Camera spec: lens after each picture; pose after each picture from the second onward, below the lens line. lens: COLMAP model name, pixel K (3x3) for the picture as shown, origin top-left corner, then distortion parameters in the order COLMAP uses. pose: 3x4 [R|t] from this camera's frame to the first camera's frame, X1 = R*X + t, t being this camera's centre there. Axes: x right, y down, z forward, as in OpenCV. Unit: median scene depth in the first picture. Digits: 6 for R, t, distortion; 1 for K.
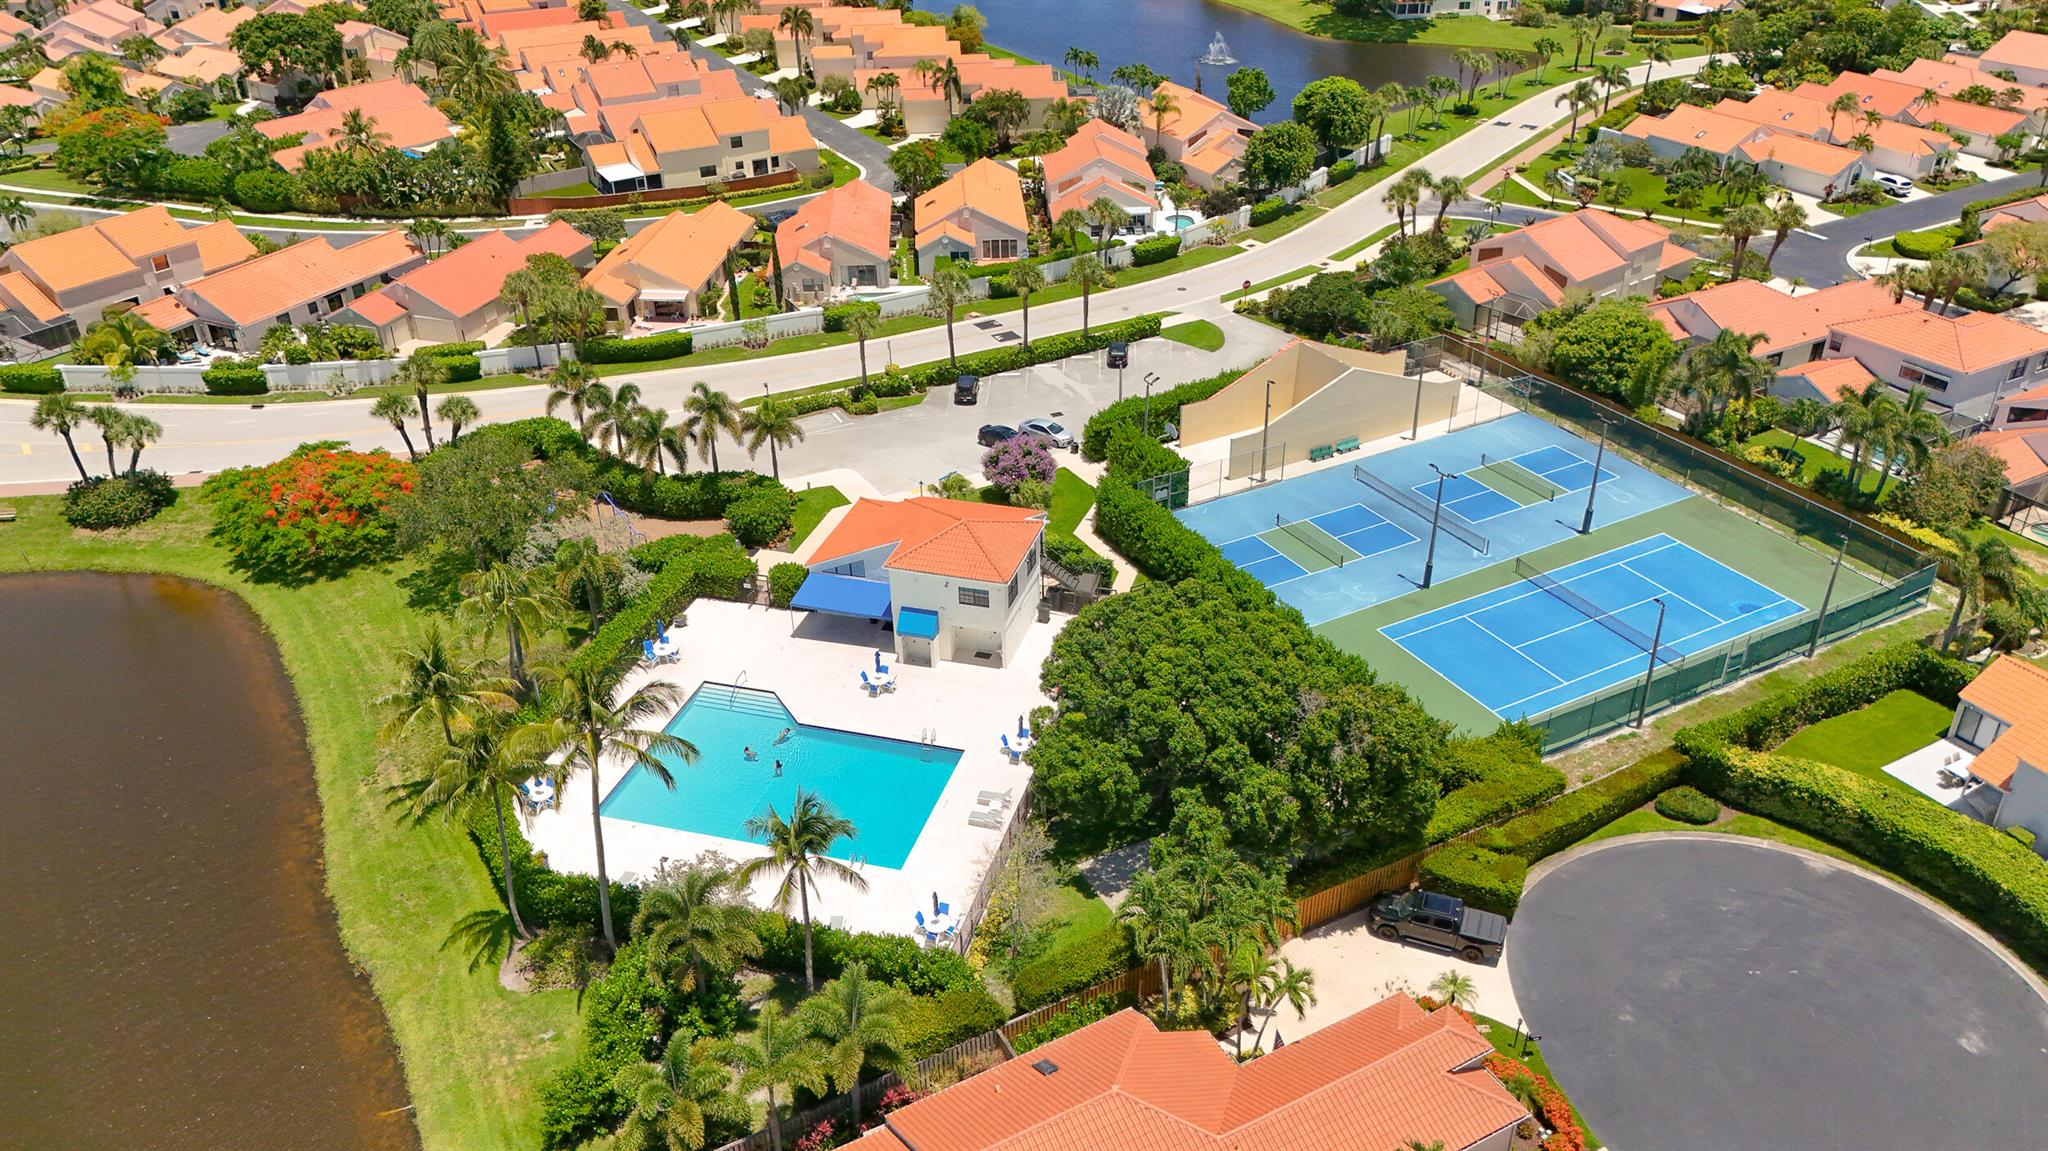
lens RADIAL K [[1514.3, 0, 1018.3], [0, 1514.3, 581.3], [0, 0, 1]] dist [0.099057, -0.159394]
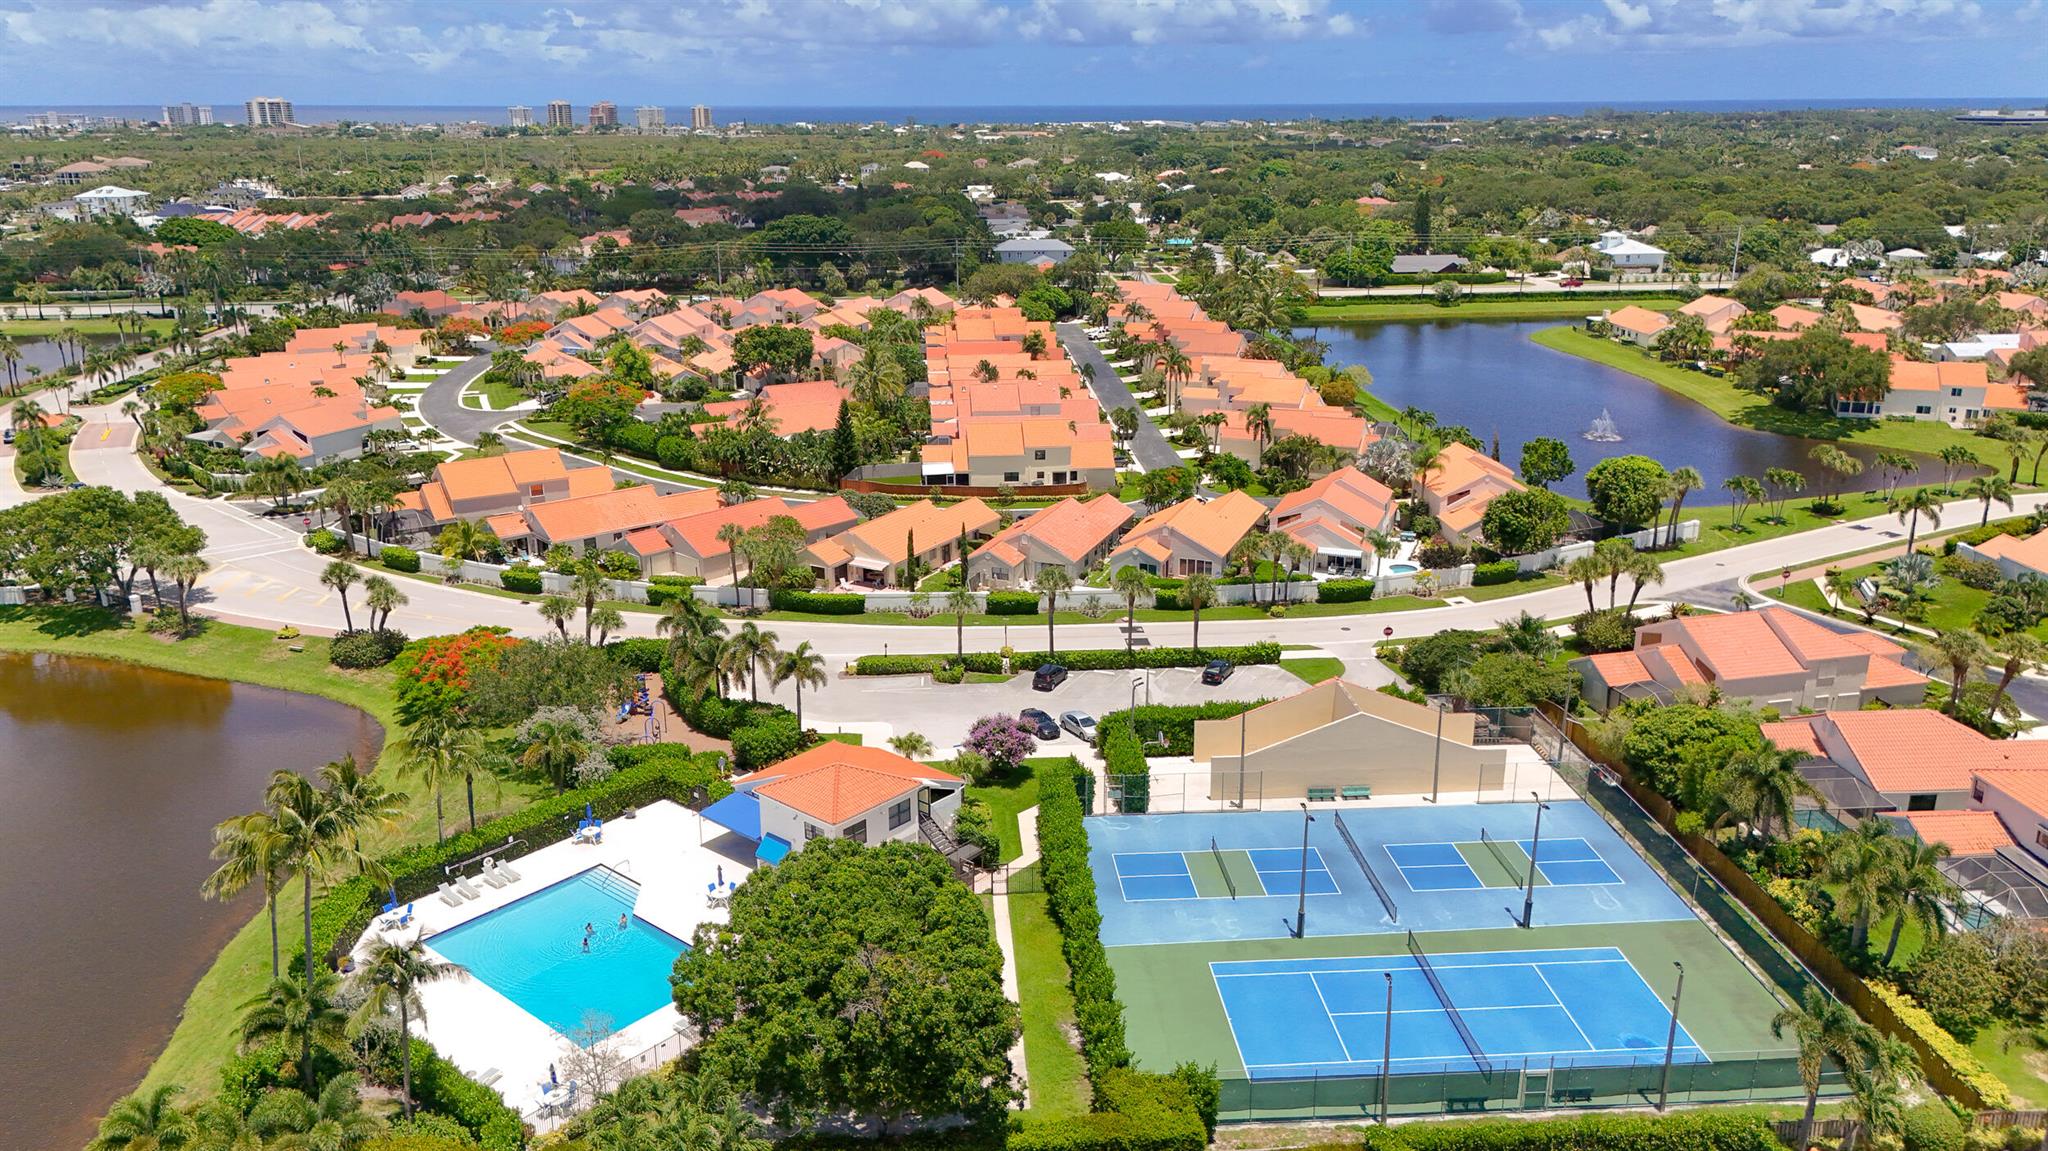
lens RADIAL K [[1502.6, 0, 1024.0], [0, 1502.6, 575.5], [0, 0, 1]] dist [0.106855, -0.115749]
pose [[0.912217, 0.135290, -0.386726, 0.389727], [-0.217745, 0.959656, -0.177900, -0.005707], [0.347056, 0.246491, 0.904873, 0.033104]]
